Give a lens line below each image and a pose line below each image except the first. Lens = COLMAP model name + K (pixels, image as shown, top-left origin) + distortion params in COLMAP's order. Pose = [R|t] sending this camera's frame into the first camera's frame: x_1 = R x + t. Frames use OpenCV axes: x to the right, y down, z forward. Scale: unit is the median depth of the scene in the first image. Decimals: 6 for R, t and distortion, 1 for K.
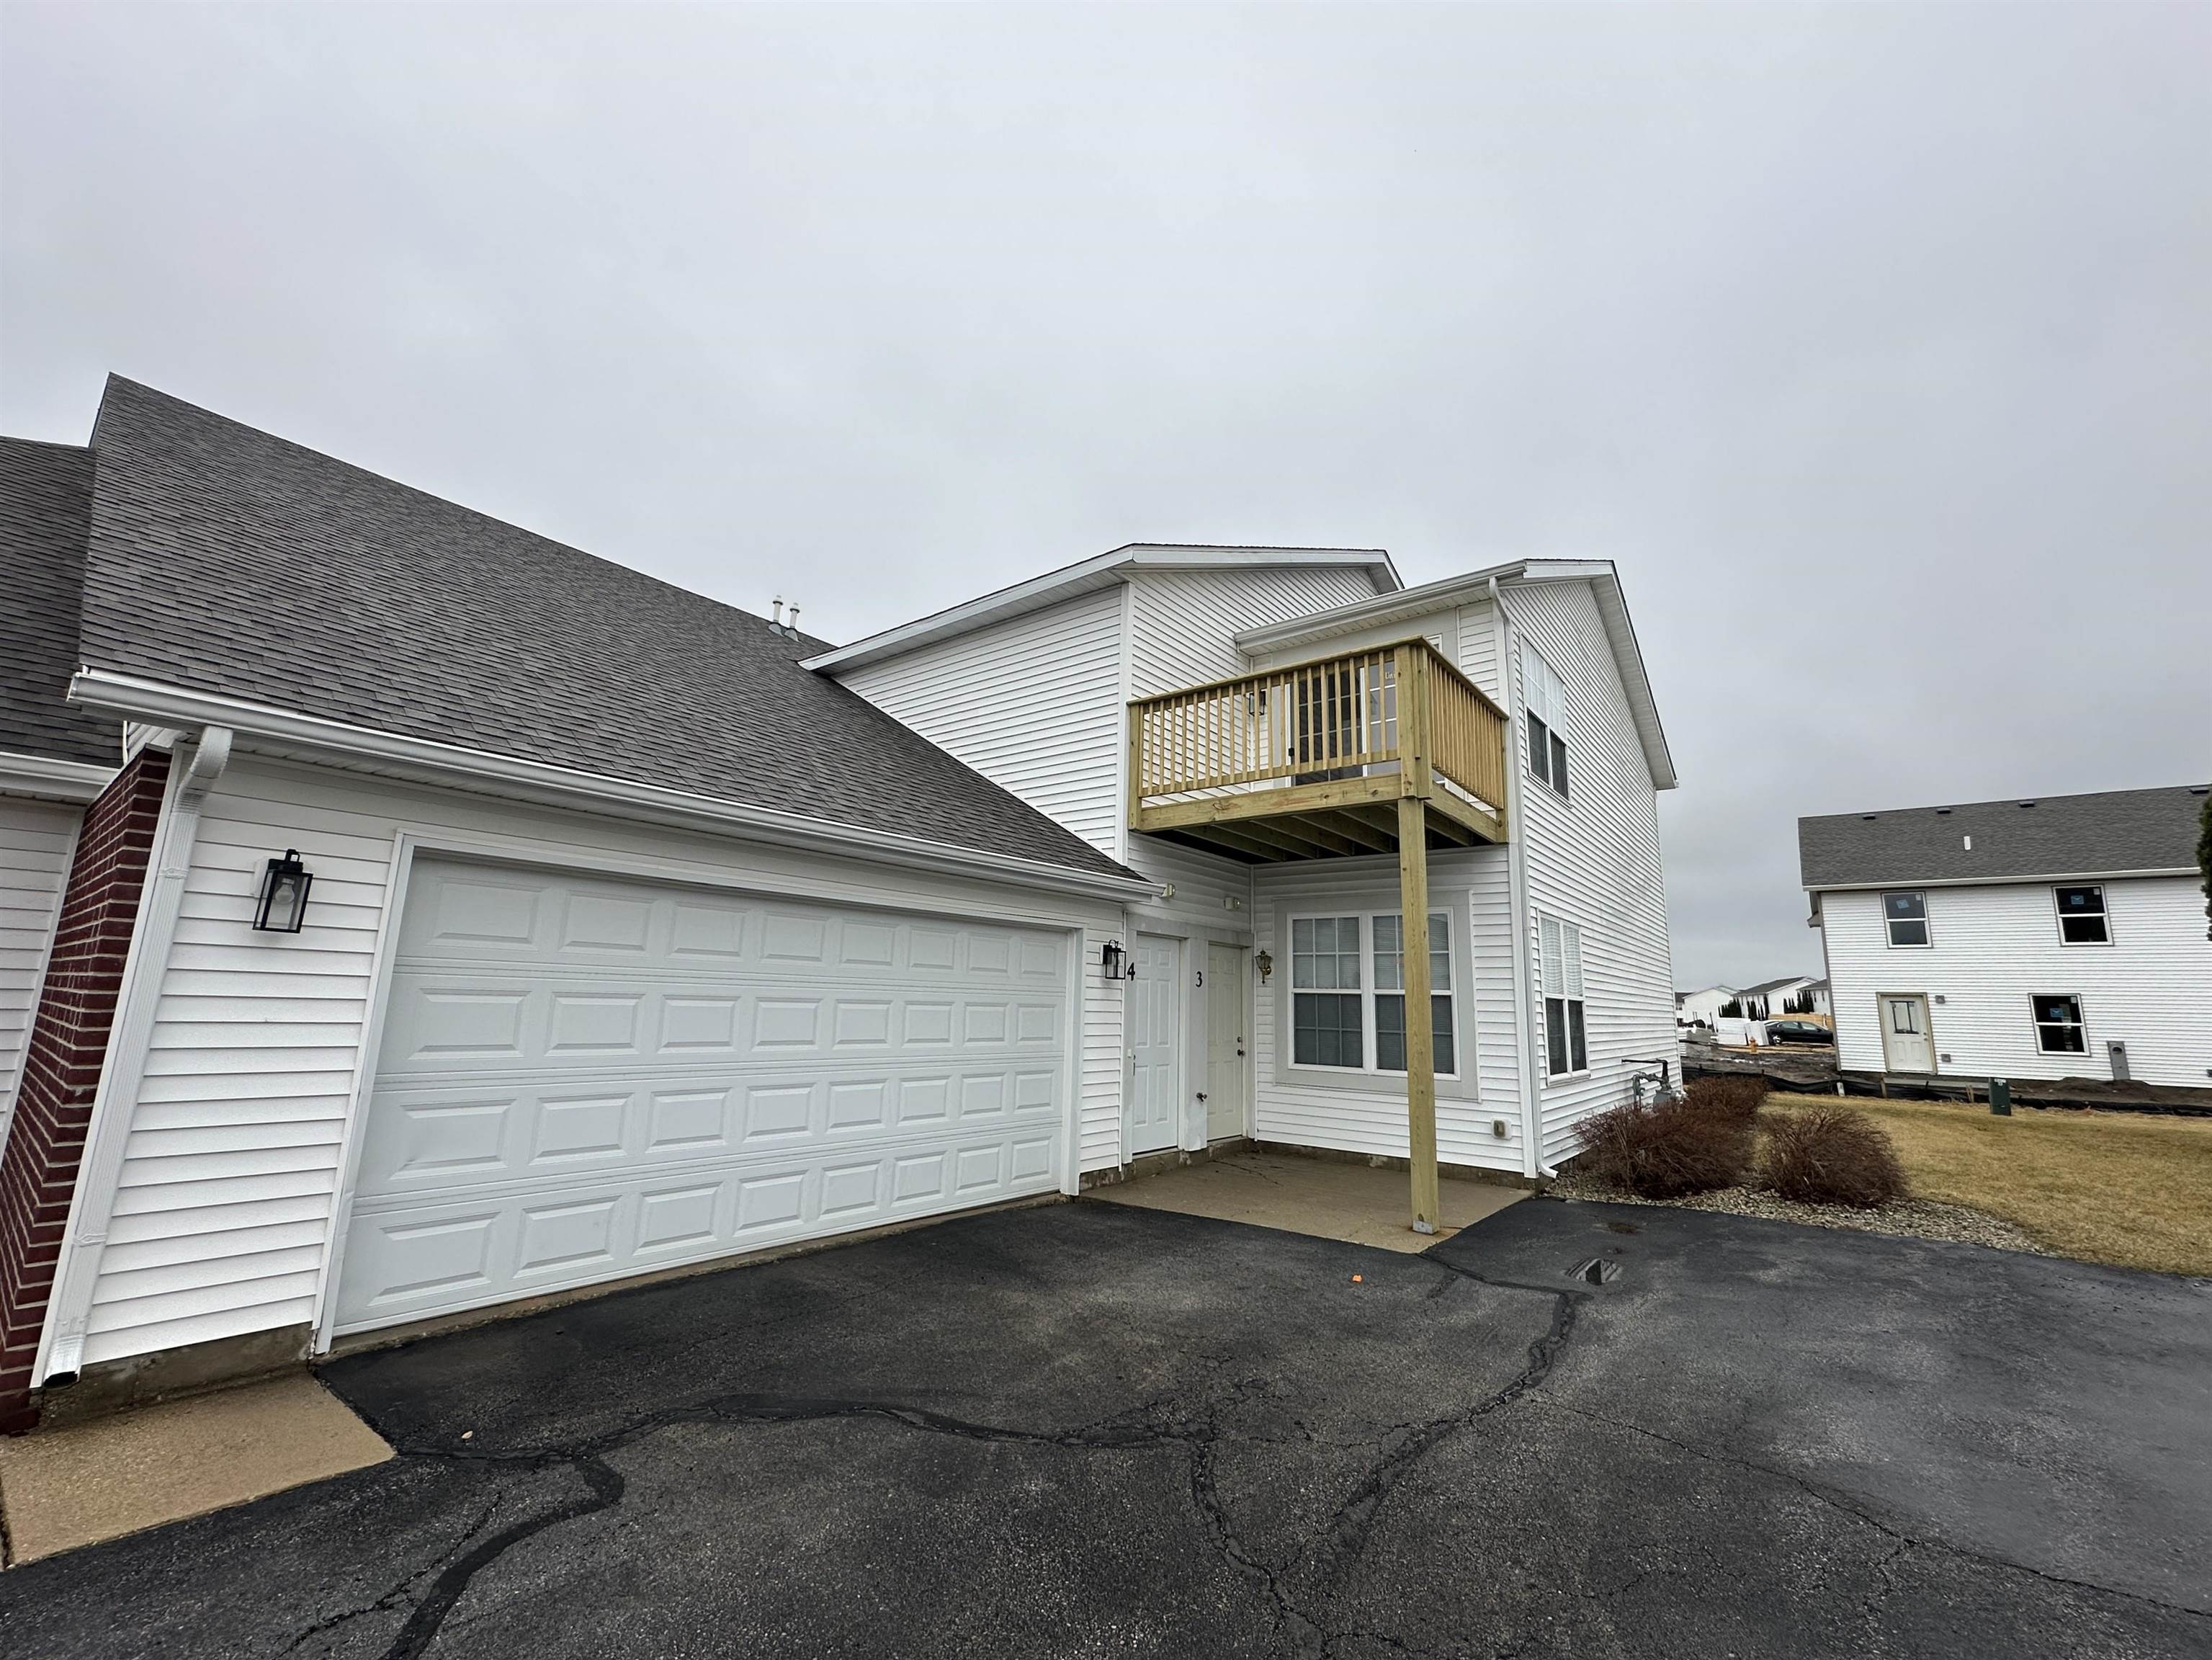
lens RADIAL K [[918.0, 0, 1106.0], [0, 918.0, 830.0], [0, 0, 1]] dist [0.002579, 0.000110]
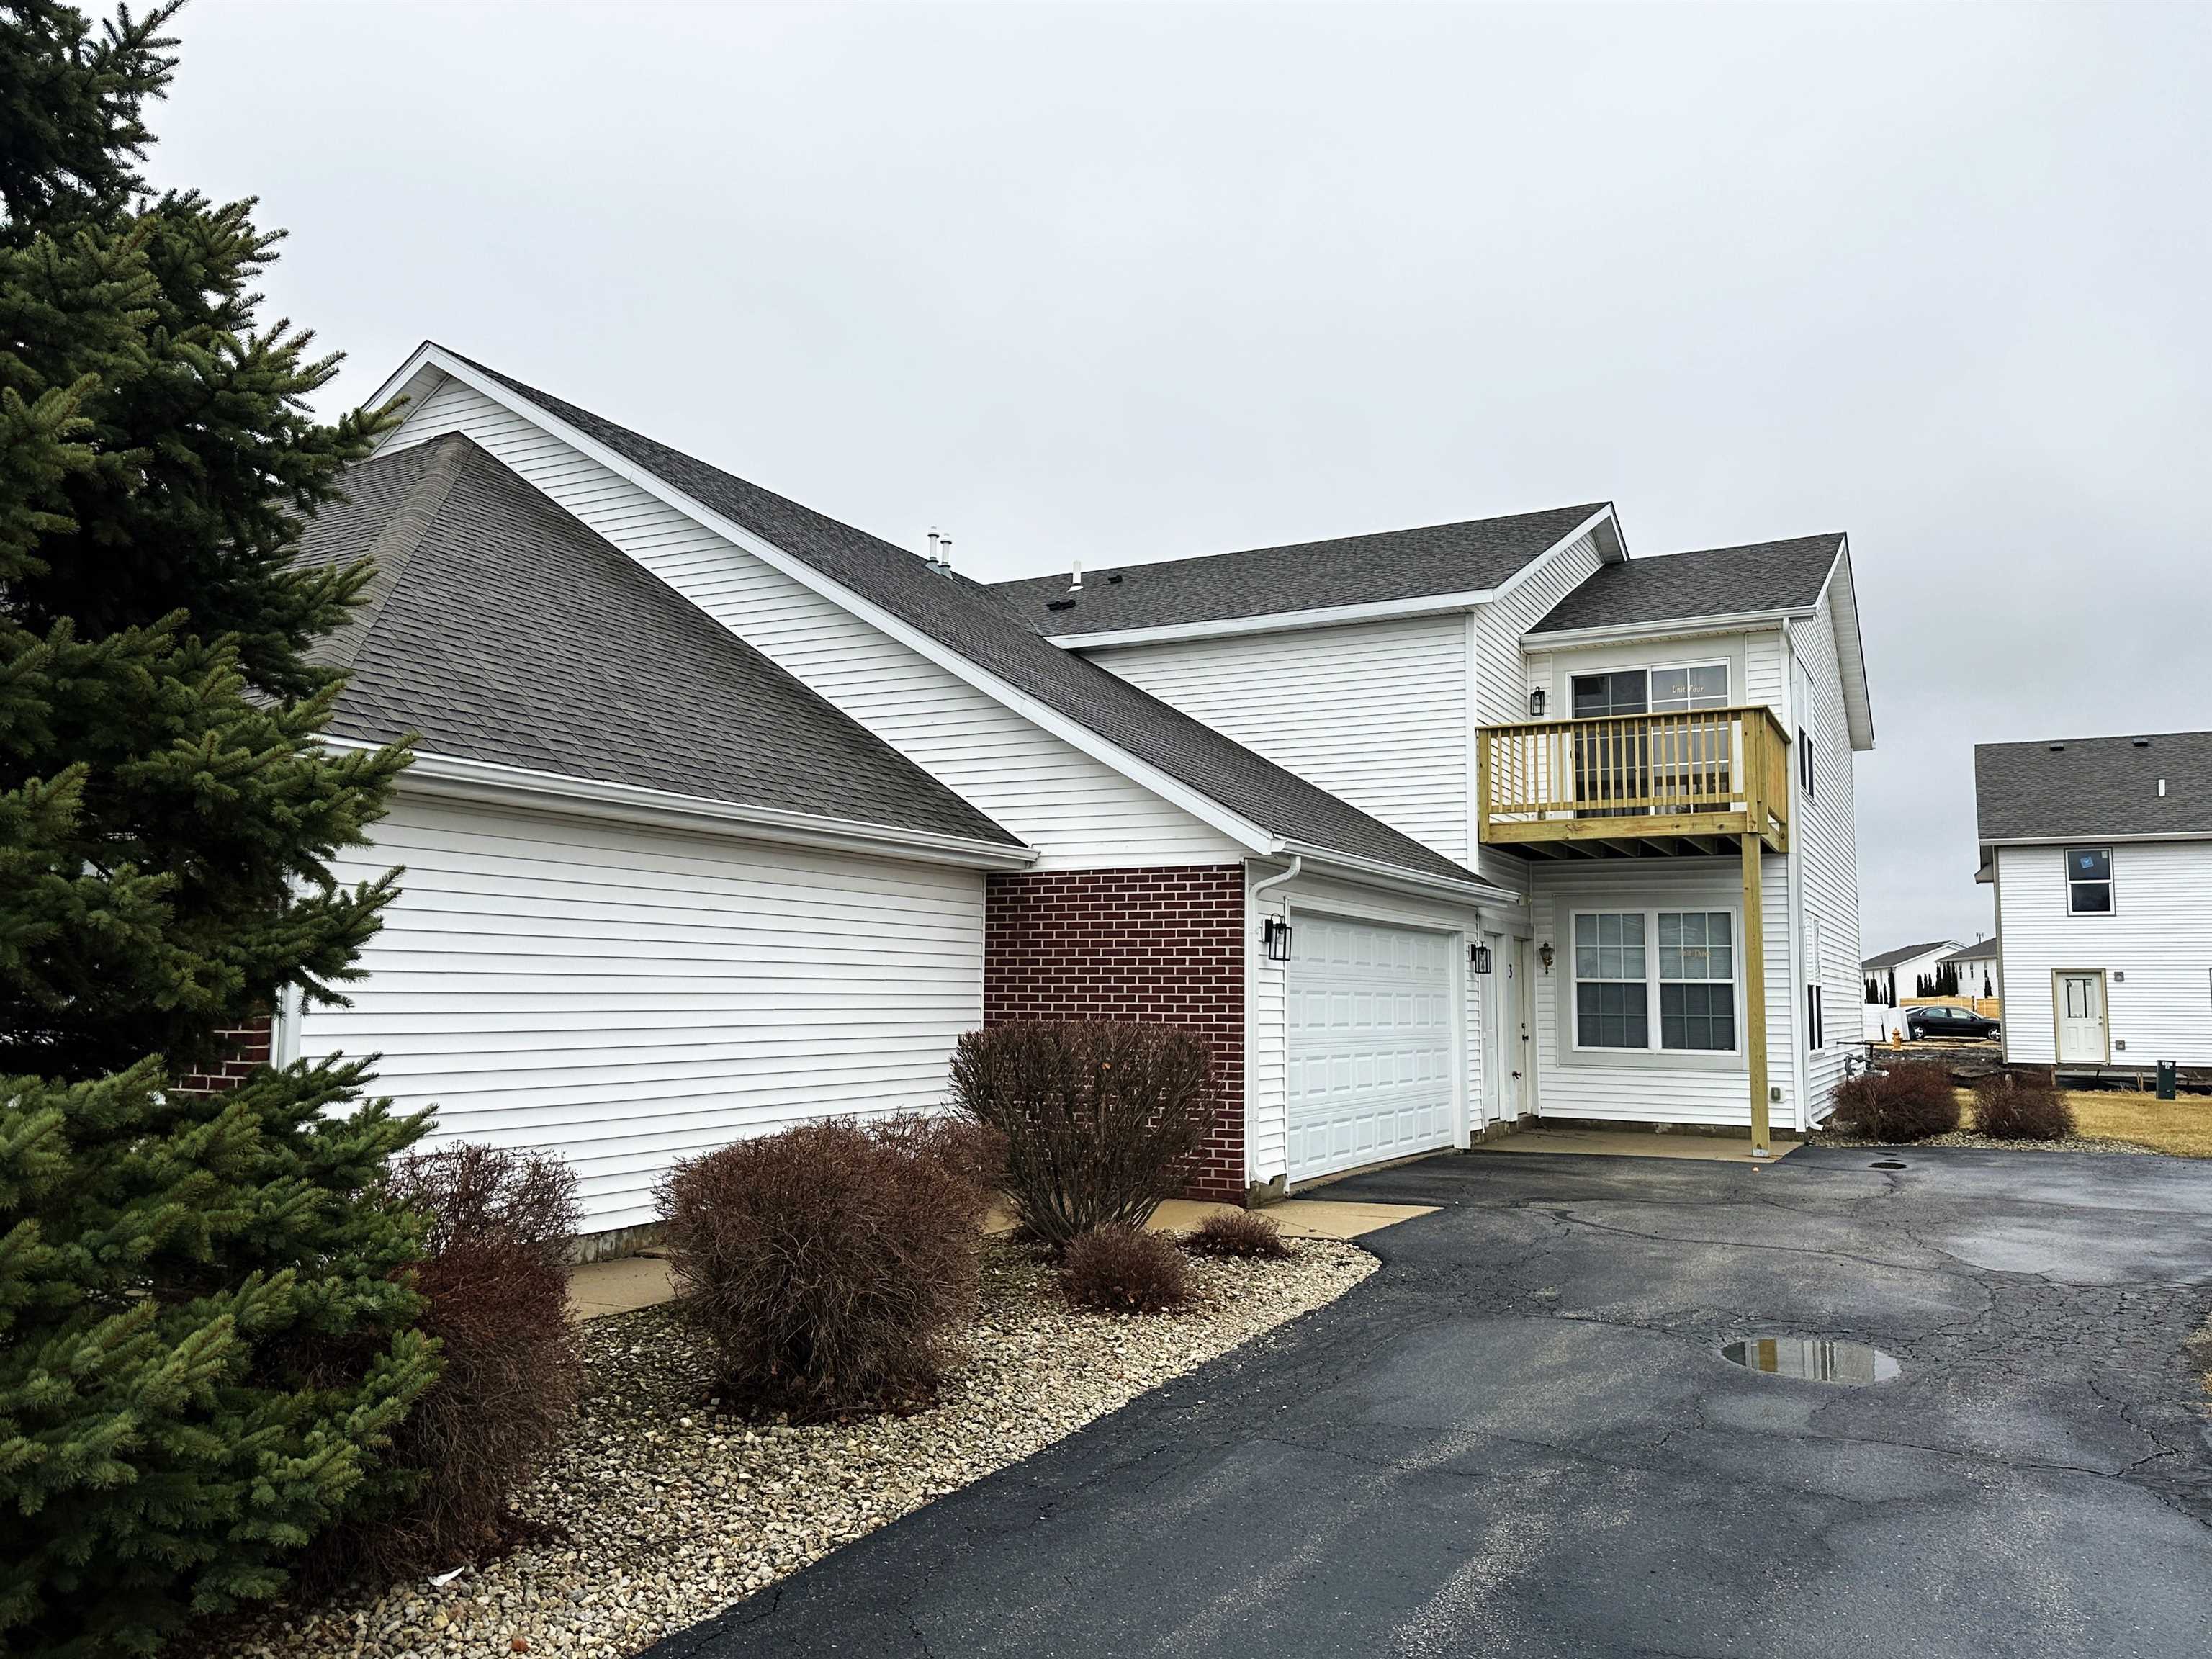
lens RADIAL K [[1633.4, 0, 1095.1], [0, 1633.4, 836.3], [0, 0, 1]] dist [0.104411, -0.146568]
pose [[0.984819, 0.000496, 0.173583, -0.737982], [-0.016143, 0.995924, 0.088738, -0.167151], [-0.172831, -0.090193, 0.980813, -0.841942]]
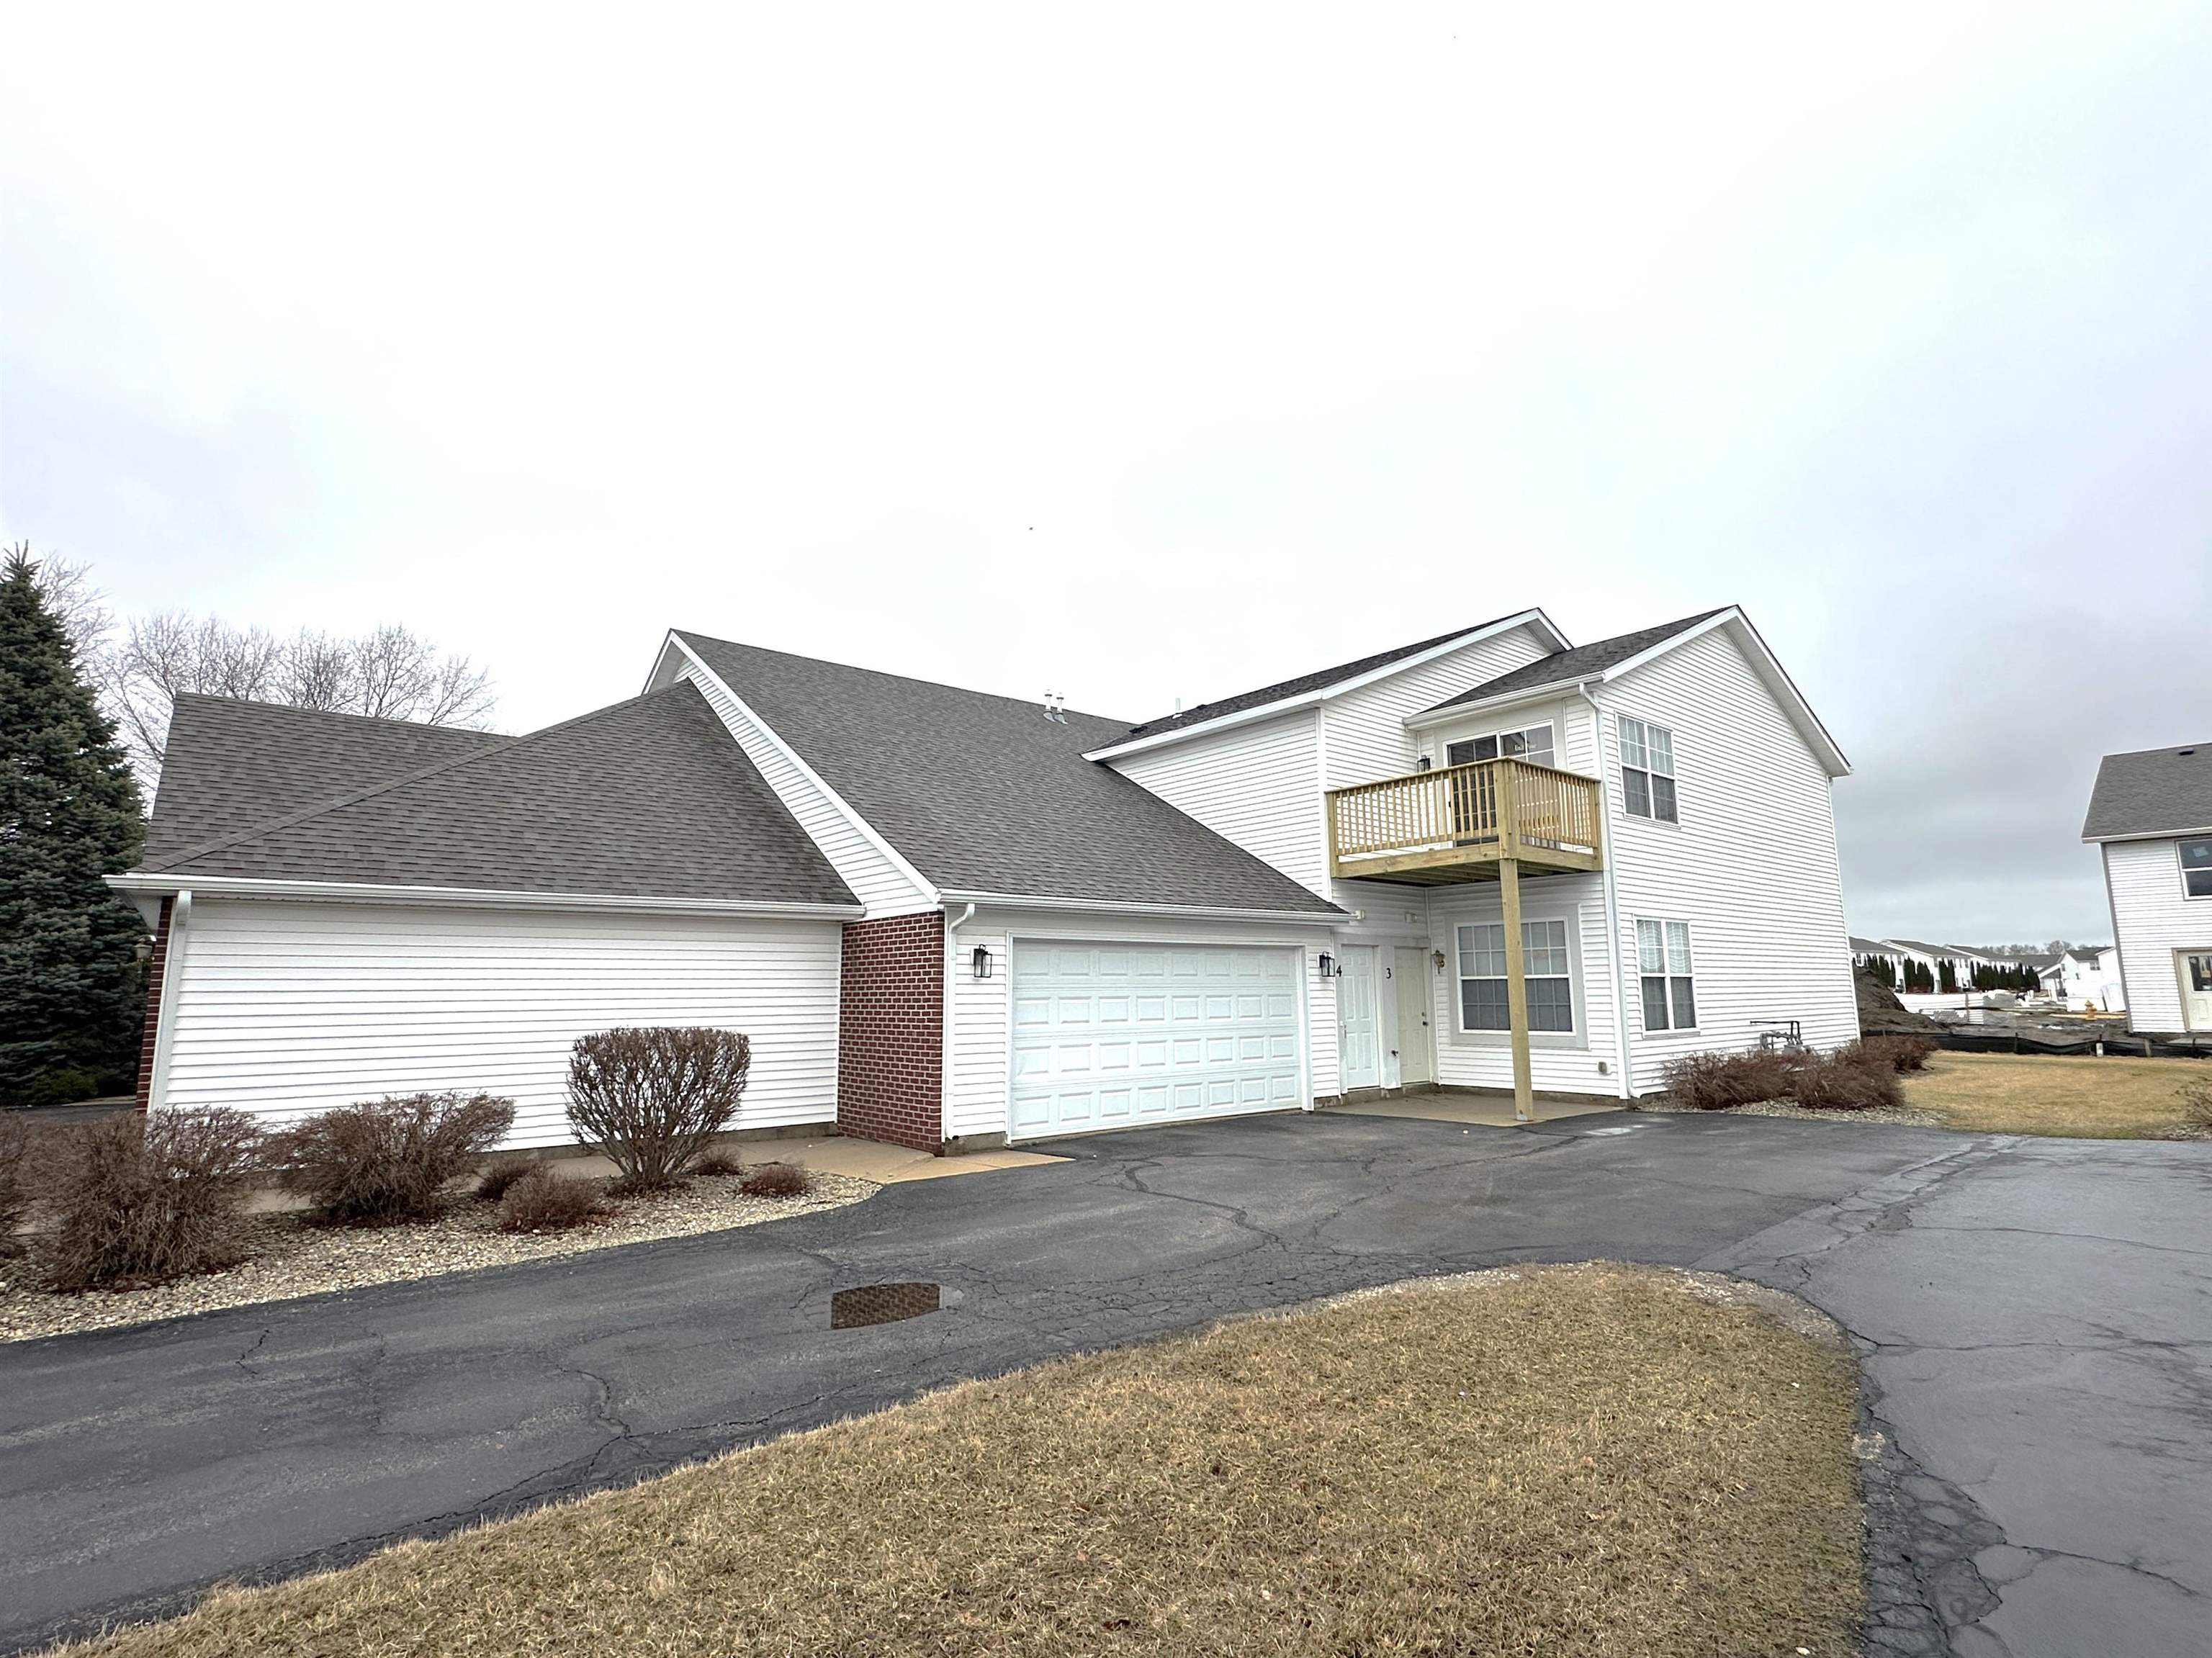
lens RADIAL K [[1057.5, 0, 1107.9], [0, 1057.5, 837.5], [0, 0, 1]] dist [0.001746, 0.000211]
pose [[0.977587, -0.066589, -0.199723, 0.016063], [0.074457, 0.996706, 0.032137, -0.138297], [0.196925, -0.046288, 0.979325, -0.715716]]
